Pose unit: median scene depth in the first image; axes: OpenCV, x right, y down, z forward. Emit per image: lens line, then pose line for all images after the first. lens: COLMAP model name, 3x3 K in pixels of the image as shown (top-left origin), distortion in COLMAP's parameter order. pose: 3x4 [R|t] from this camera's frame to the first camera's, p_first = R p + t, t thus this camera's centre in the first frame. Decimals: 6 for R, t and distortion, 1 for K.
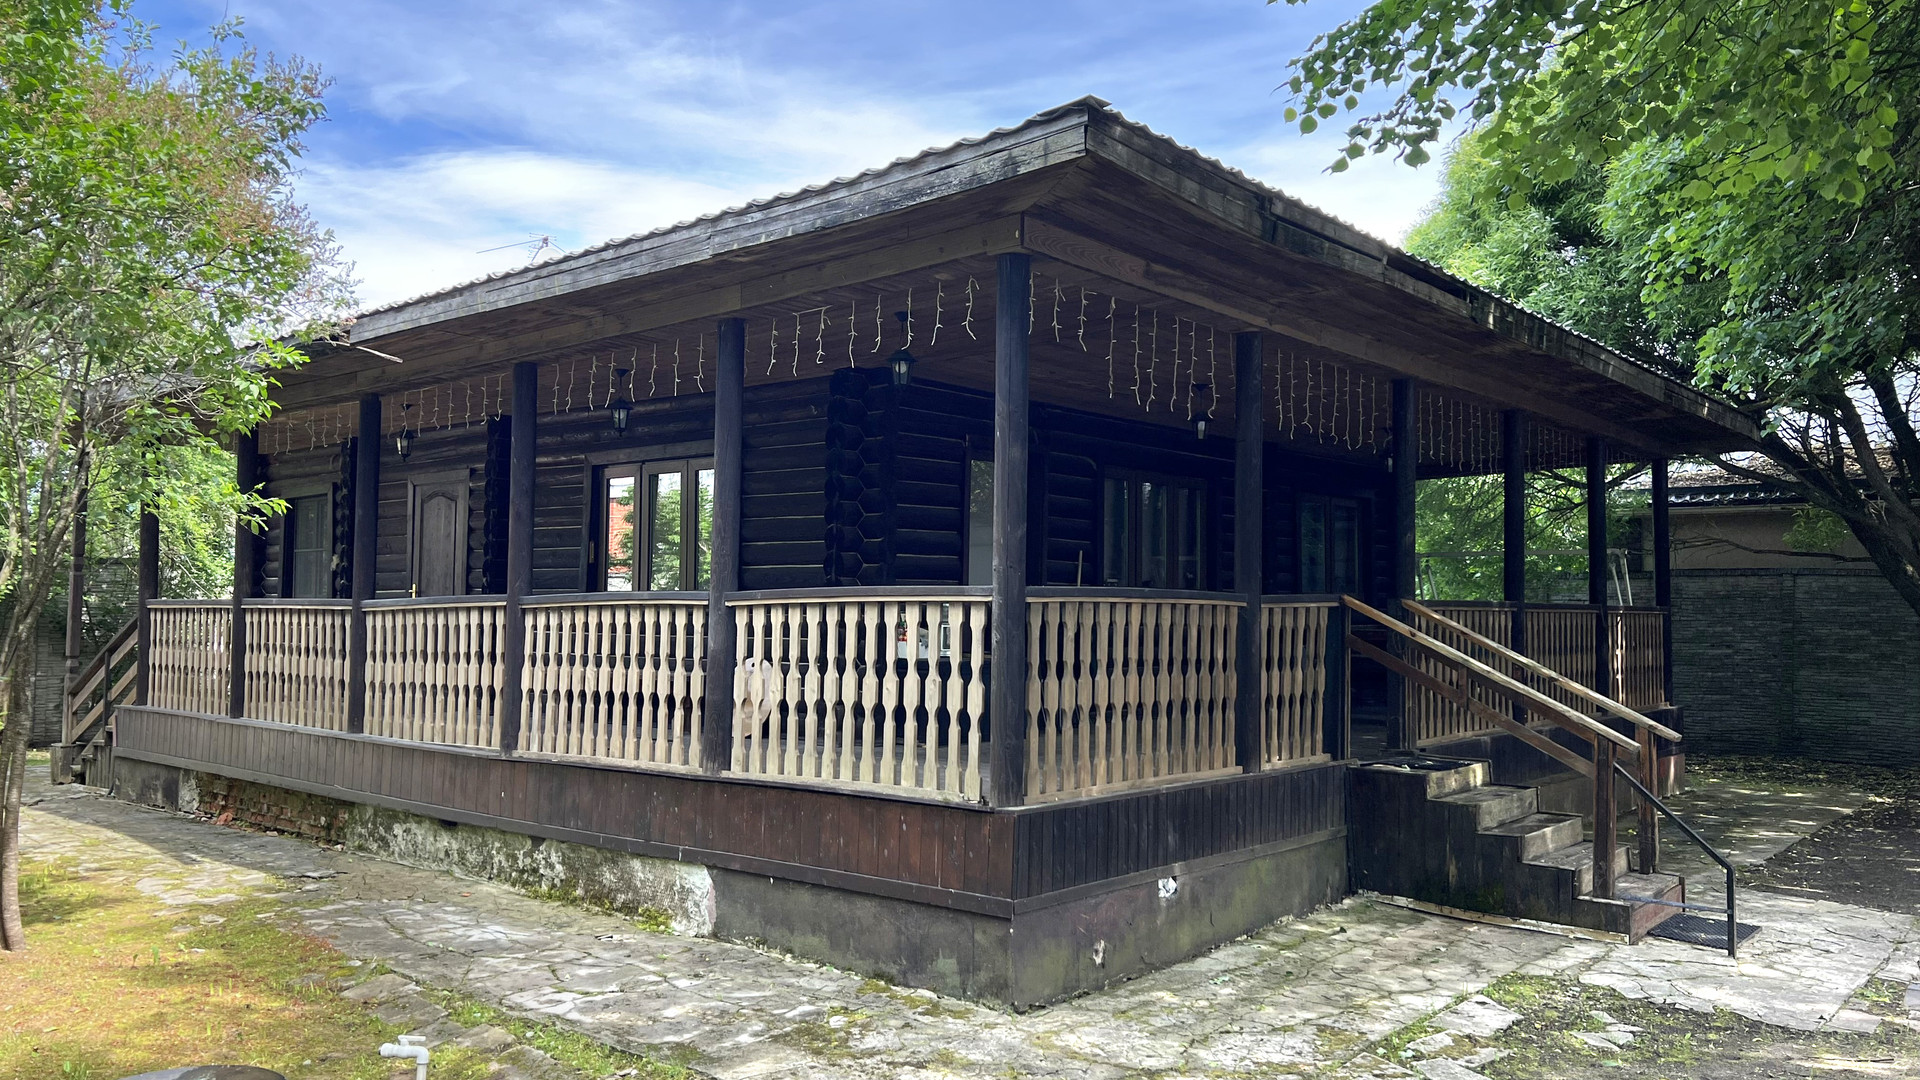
lens RADIAL K [[1430.5, 0, 960.0], [0, 1430.5, 540.0], [0, 0, 1]] dist [0.251871, -0.000519]
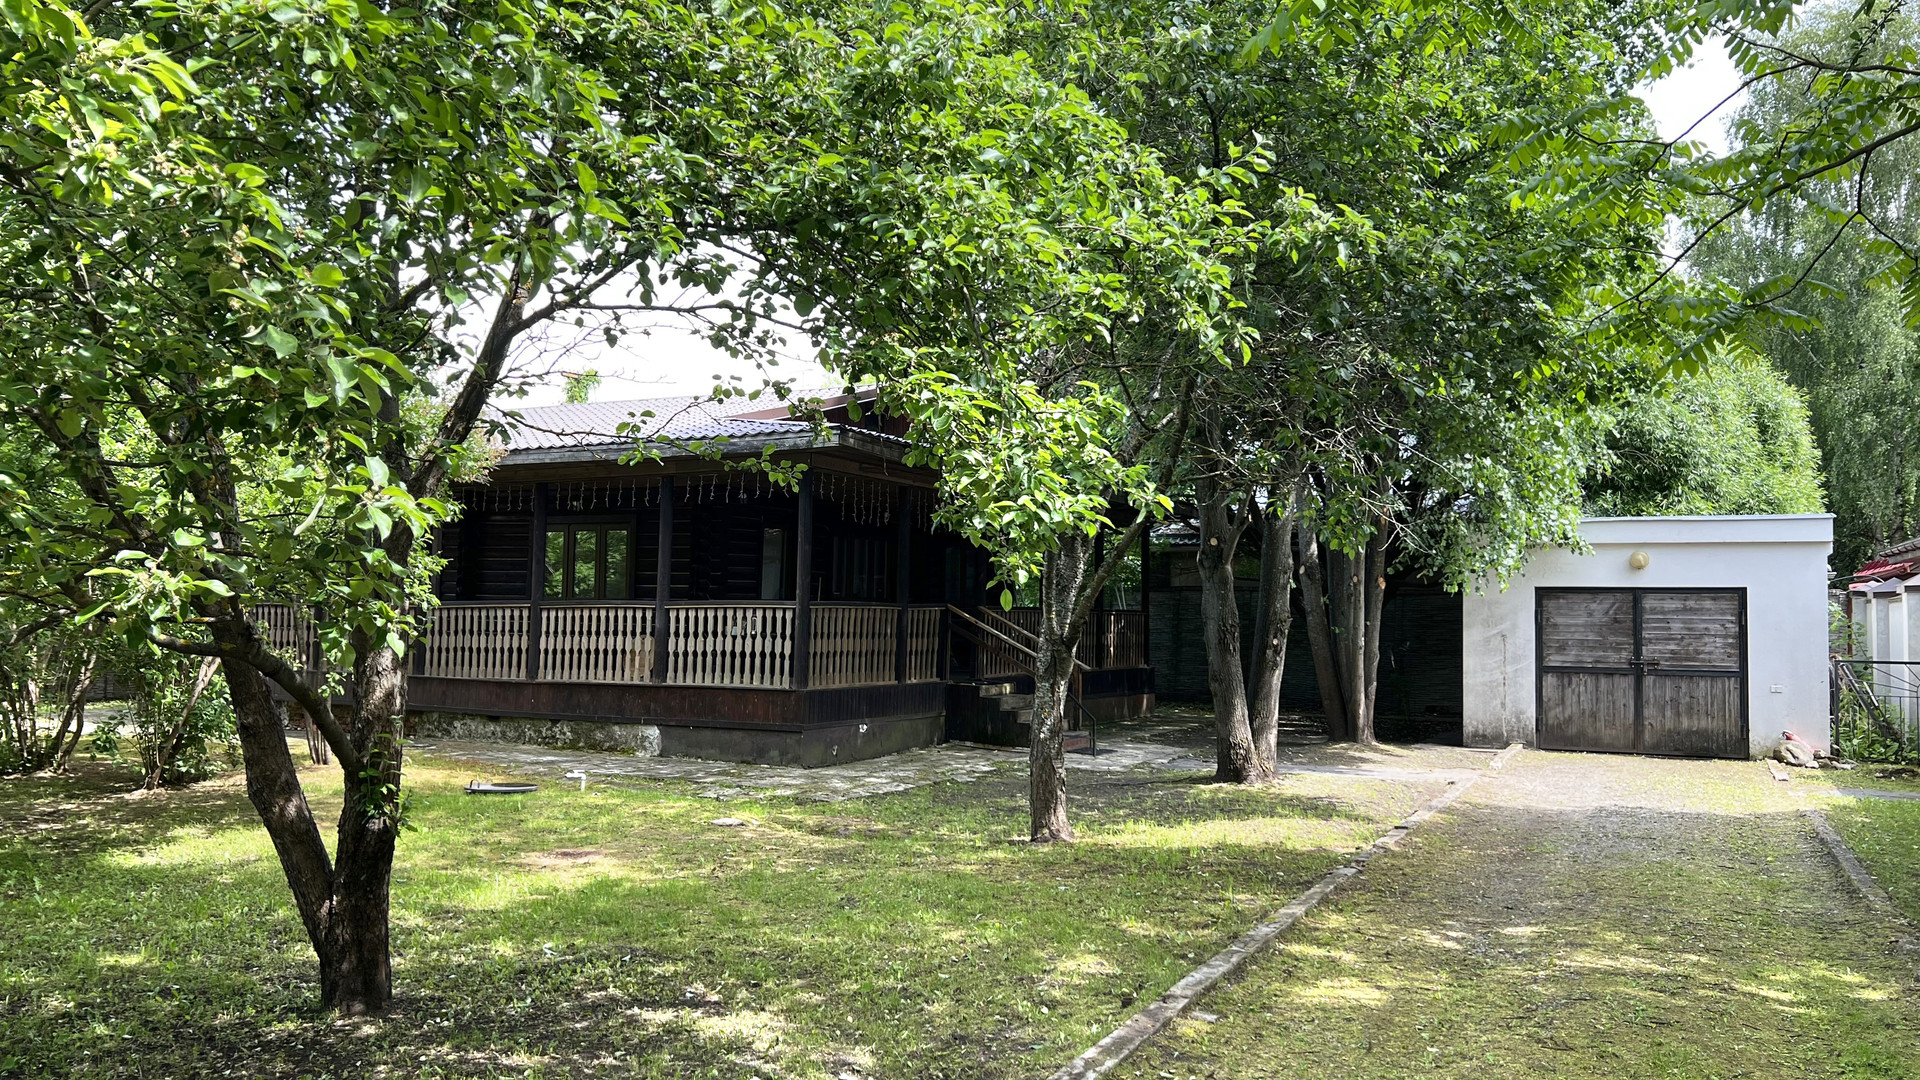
lens RADIAL K [[1393.3, 0, 960.0], [0, 1393.3, 540.0], [0, 0, 1]] dist [0.066779, -0.001170]
pose [[0.979387, 0.017153, 0.201264, -0.148526], [-0.016878, 0.999853, -0.003082, -0.056708], [-0.201287, -0.000379, 0.979532, -1.126644]]
